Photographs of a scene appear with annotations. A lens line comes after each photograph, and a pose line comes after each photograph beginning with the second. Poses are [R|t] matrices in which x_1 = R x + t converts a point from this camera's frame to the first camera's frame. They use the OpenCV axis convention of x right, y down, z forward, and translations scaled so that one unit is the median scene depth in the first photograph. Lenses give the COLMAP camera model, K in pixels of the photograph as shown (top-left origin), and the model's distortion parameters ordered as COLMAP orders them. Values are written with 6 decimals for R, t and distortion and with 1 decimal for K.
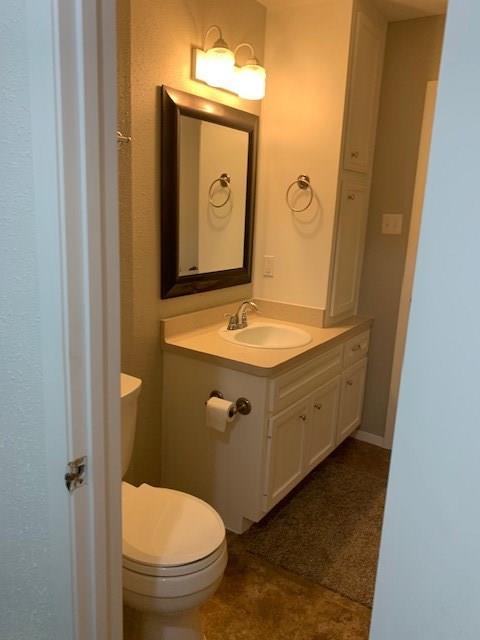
lens RADIAL K [[488.5, 0, 240.5], [0, 488.5, 317.6], [0, 0, 1]] dist [0.004150, -0.015932]
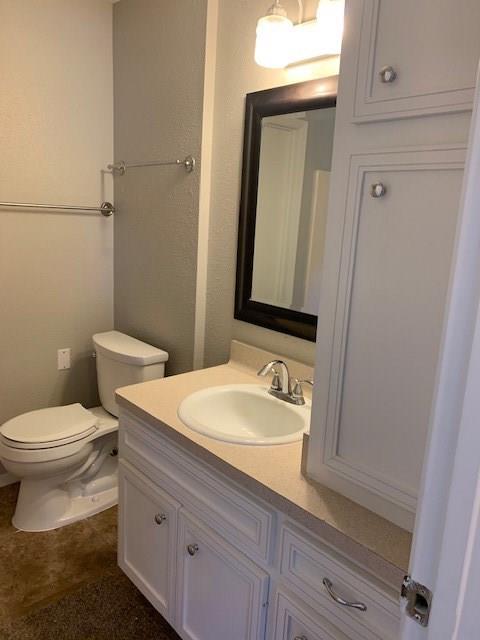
lens RADIAL K [[488.5, 0, 240.5], [0, 488.5, 317.6], [0, 0, 1]] dist [0.004150, -0.015932]
pose [[-0.247068, 0.141048, -0.958678, 0.849204], [-0.285220, 0.934935, 0.211061, -0.275396], [0.926071, 0.325580, -0.190762, 1.373136]]
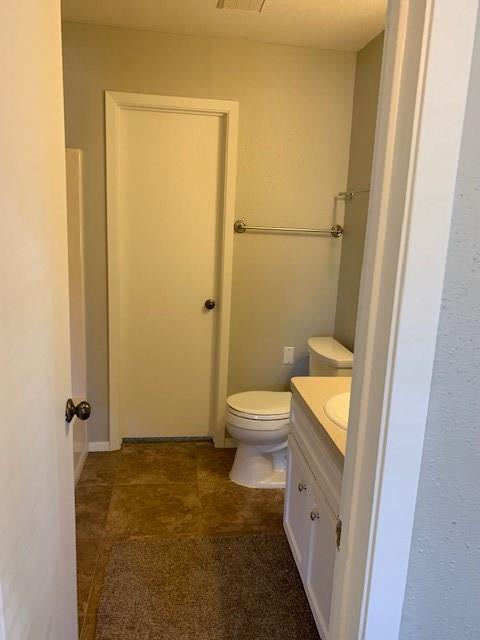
lens RADIAL K [[493.7, 0, 244.0], [0, 493.7, 319.4], [0, 0, 1]] dist [0.003255, -0.011487]
pose [[-0.749900, 0.054166, -0.659330, 0.872823], [-0.228621, 0.914019, 0.335115, -0.366365], [0.620792, 0.402039, -0.673039, 1.661448]]
